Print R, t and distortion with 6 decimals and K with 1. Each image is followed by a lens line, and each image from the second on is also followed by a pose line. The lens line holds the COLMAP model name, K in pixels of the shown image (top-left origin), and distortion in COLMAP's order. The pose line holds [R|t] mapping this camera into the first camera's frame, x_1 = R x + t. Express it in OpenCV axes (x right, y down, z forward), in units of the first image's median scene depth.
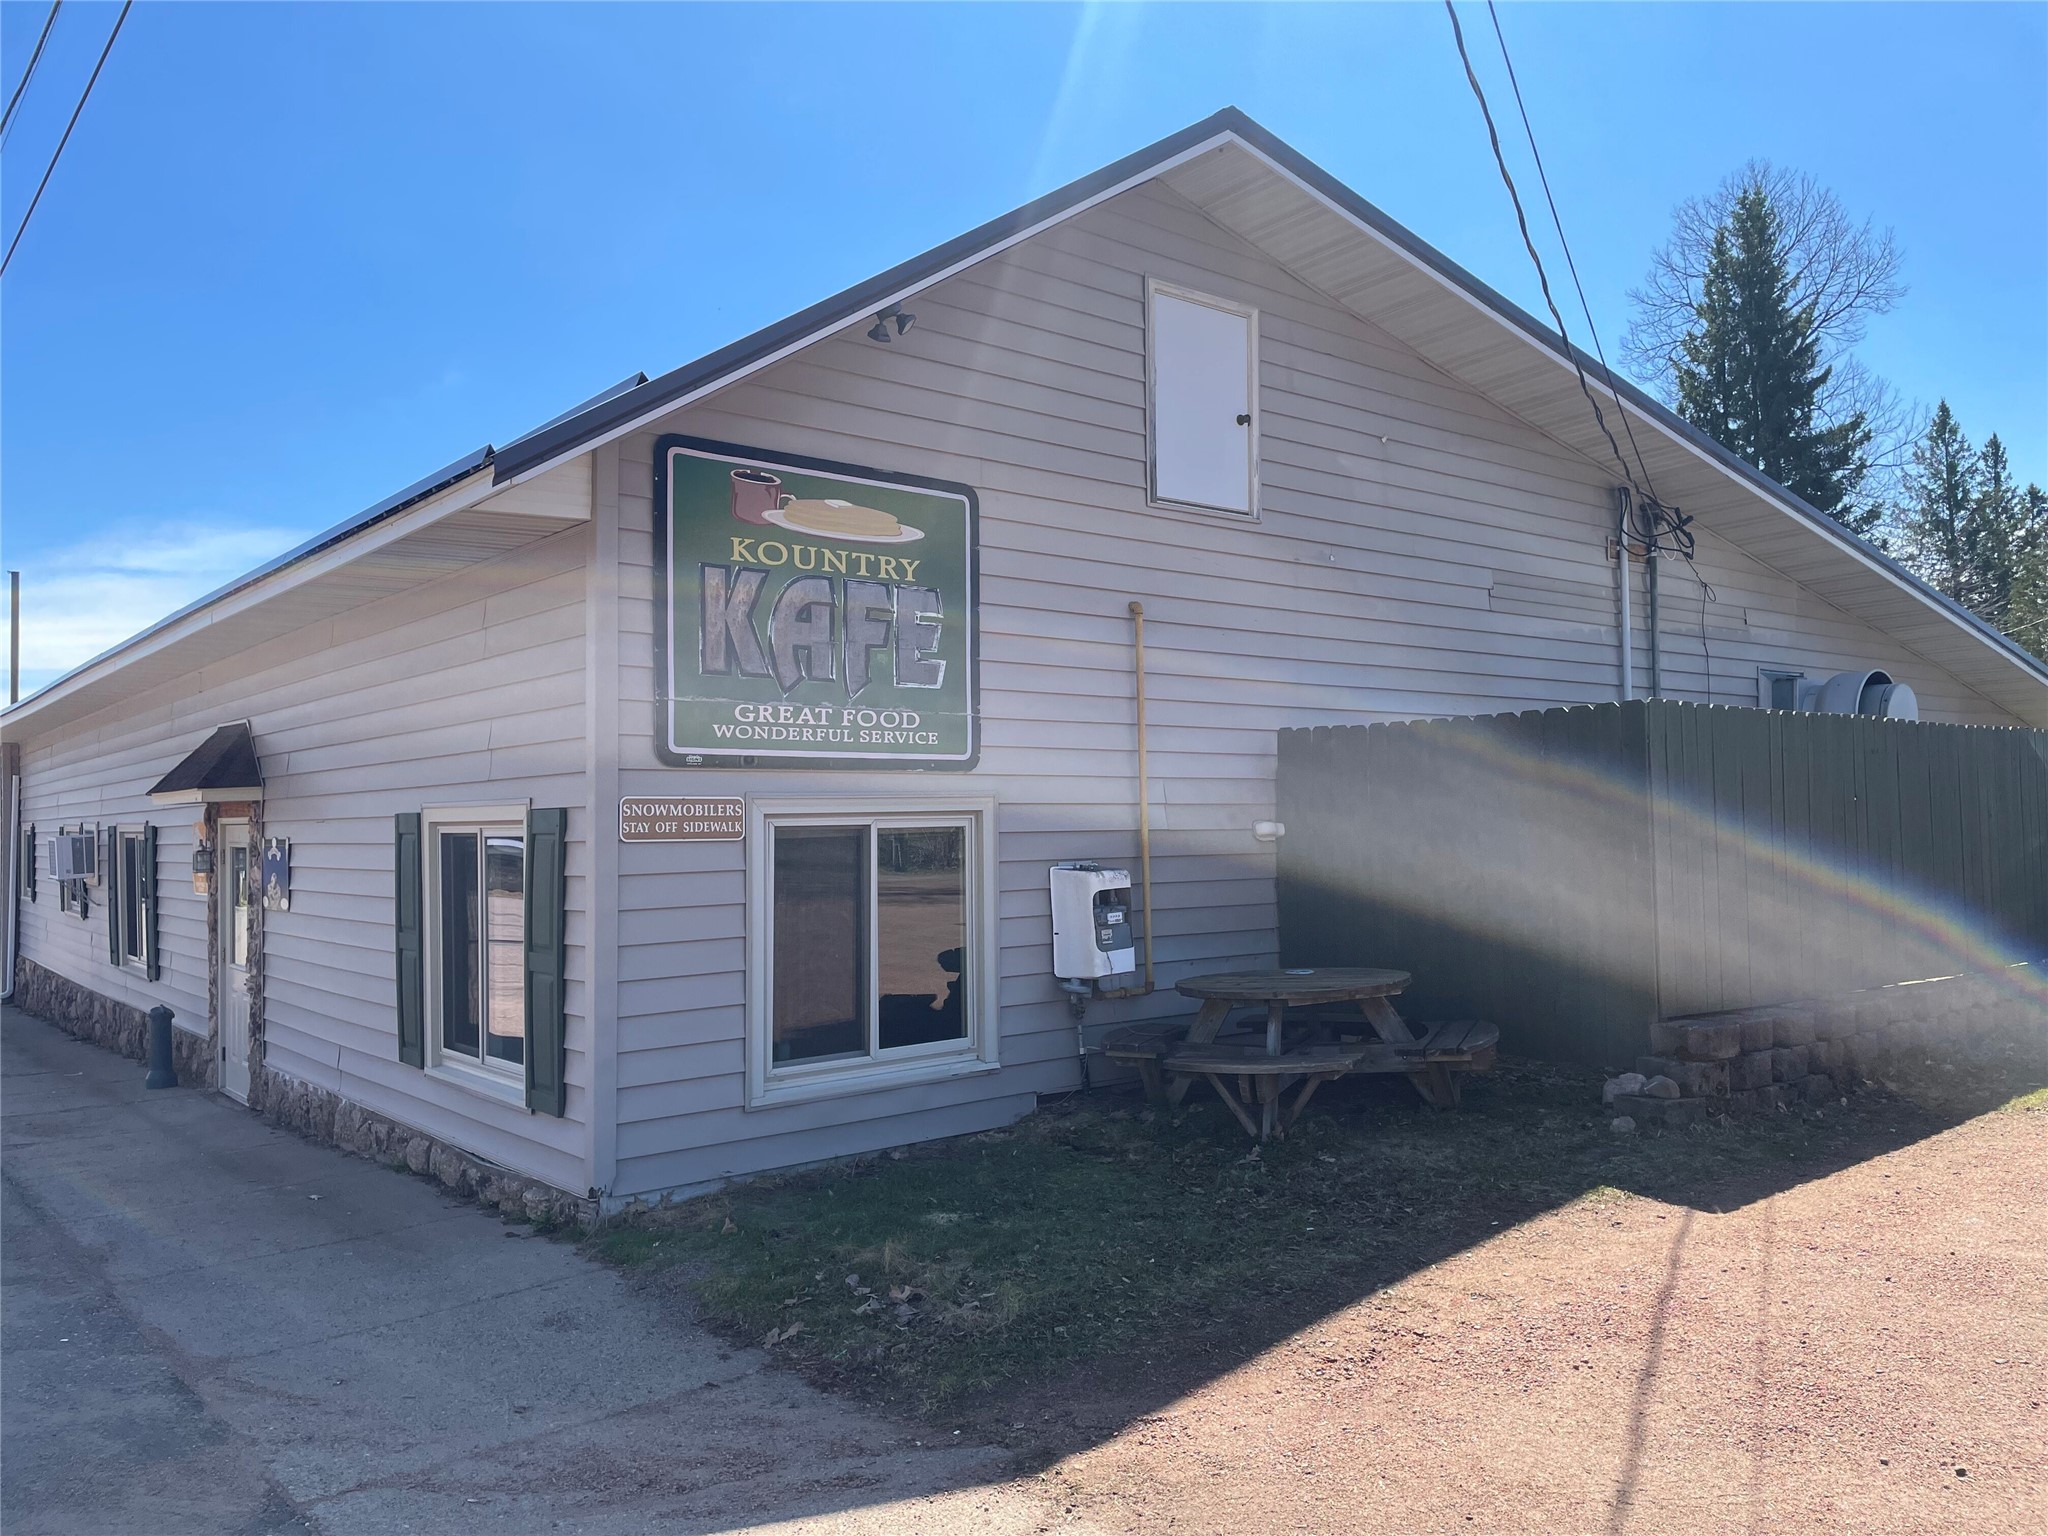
lens RADIAL K [[1547.3, 0, 1039.8], [0, 1547.3, 752.6], [0, 0, 1]] dist [0.089290, -0.111554]
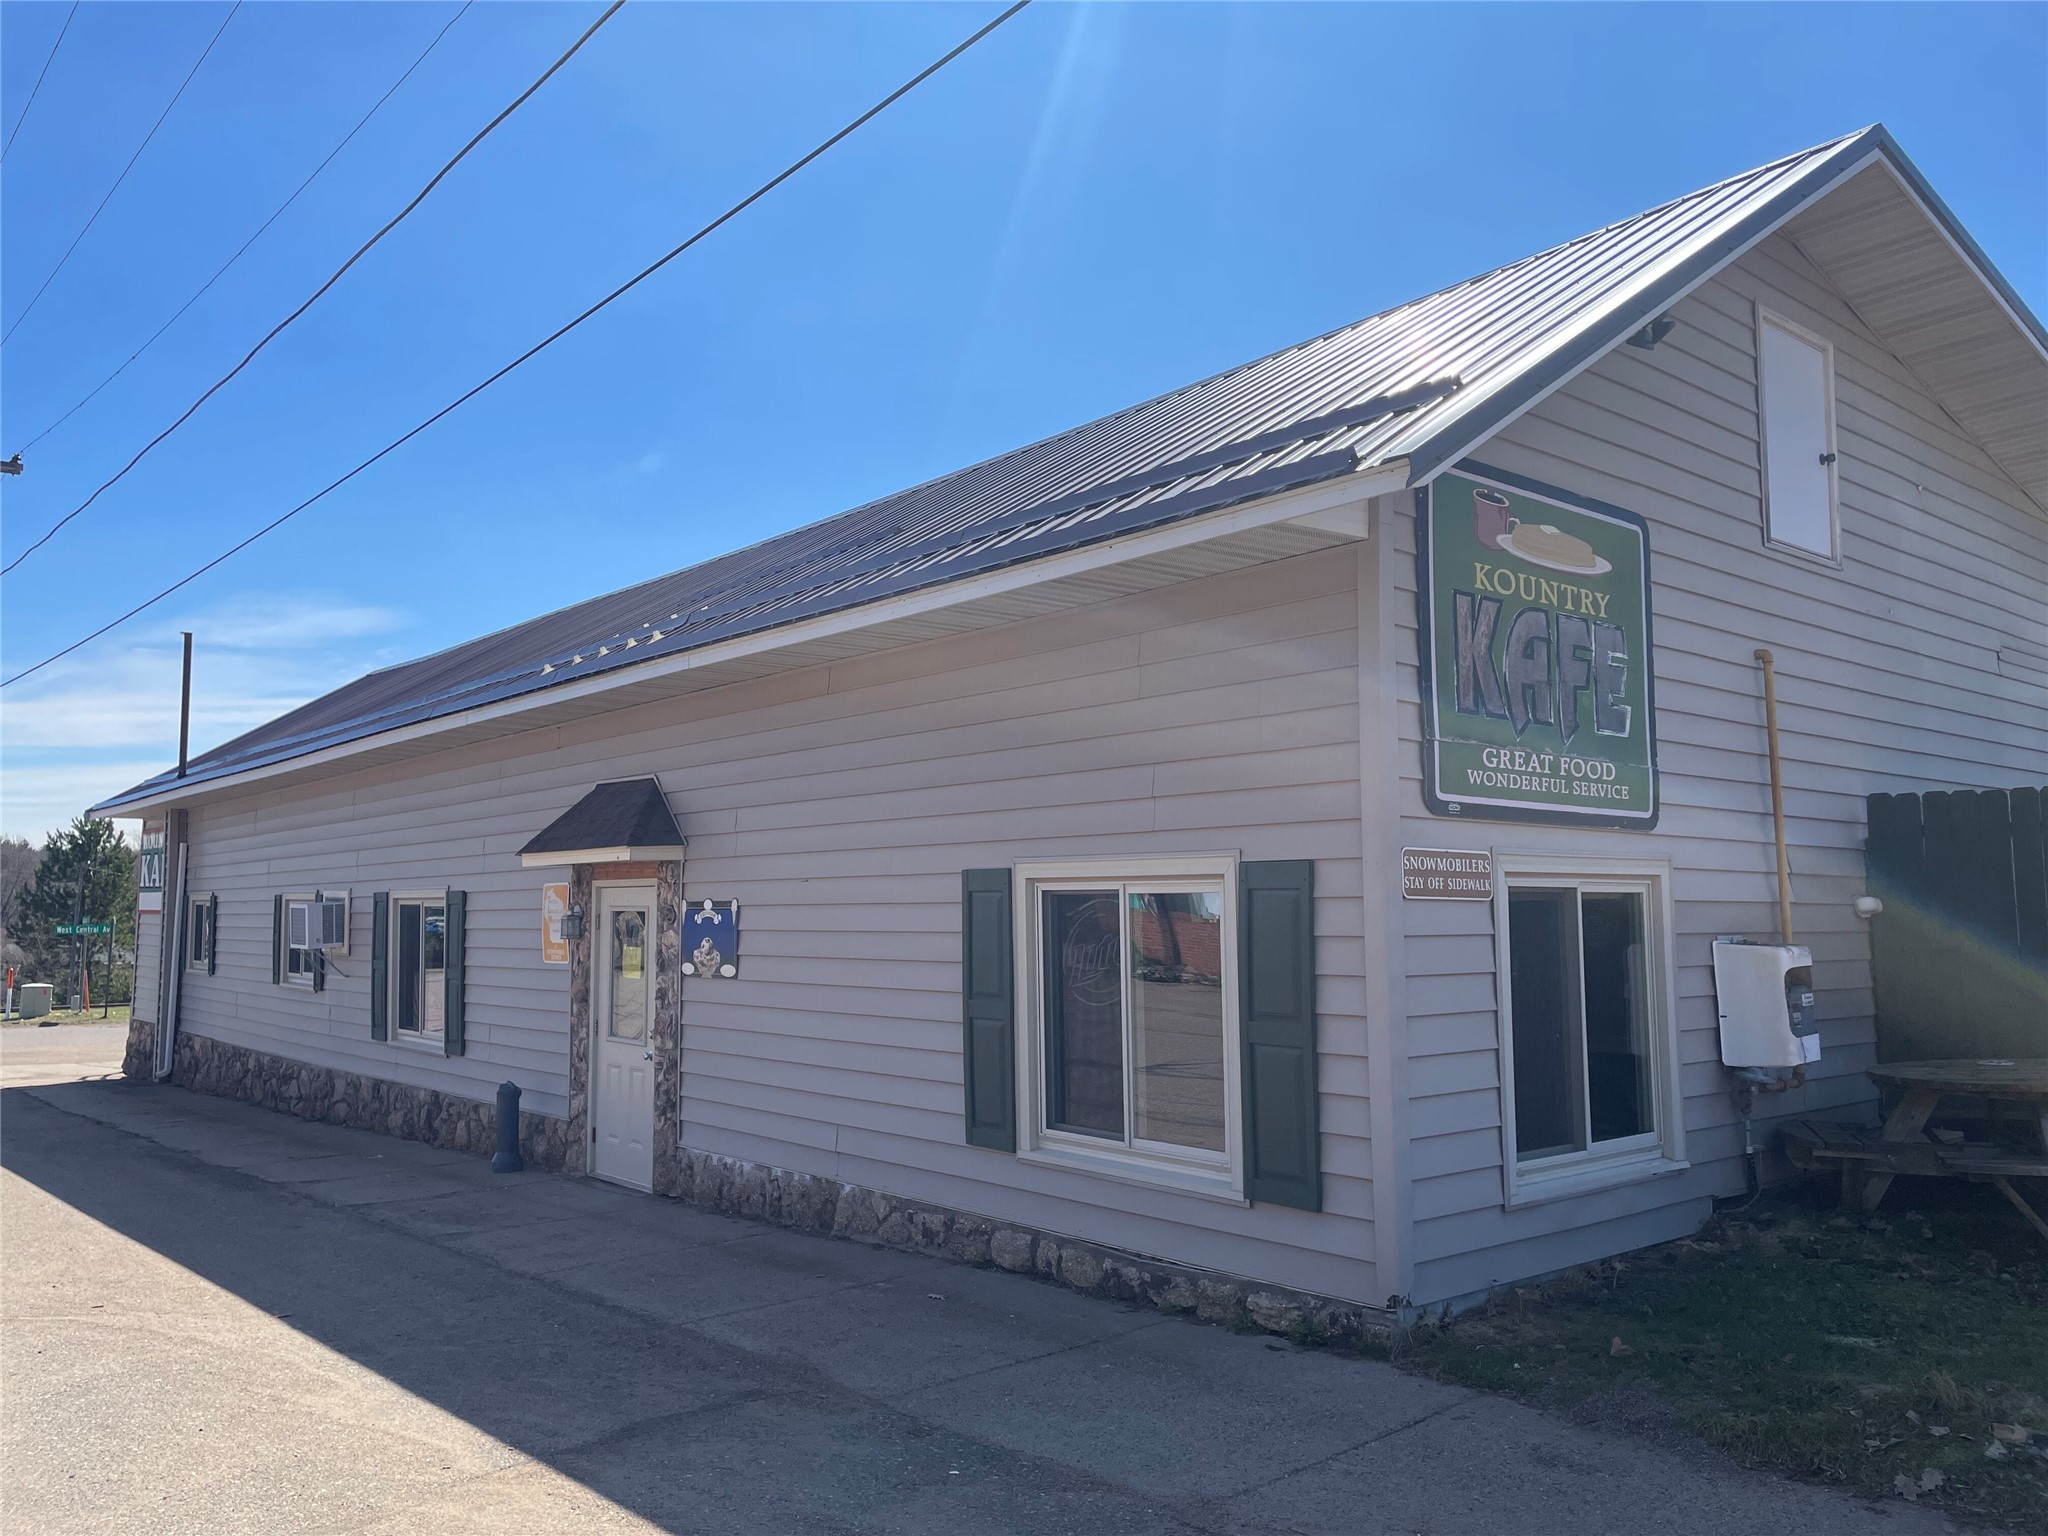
lens RADIAL K [[1547.3, 0, 1006.4], [0, 1547.3, 761.2], [0, 0, 1]] dist [0.089290, -0.111554]
pose [[0.999891, 0.014170, 0.004135, -0.422210], [-0.013927, 0.998451, -0.053859, 0.025789], [-0.004891, 0.053795, 0.998540, 0.095662]]
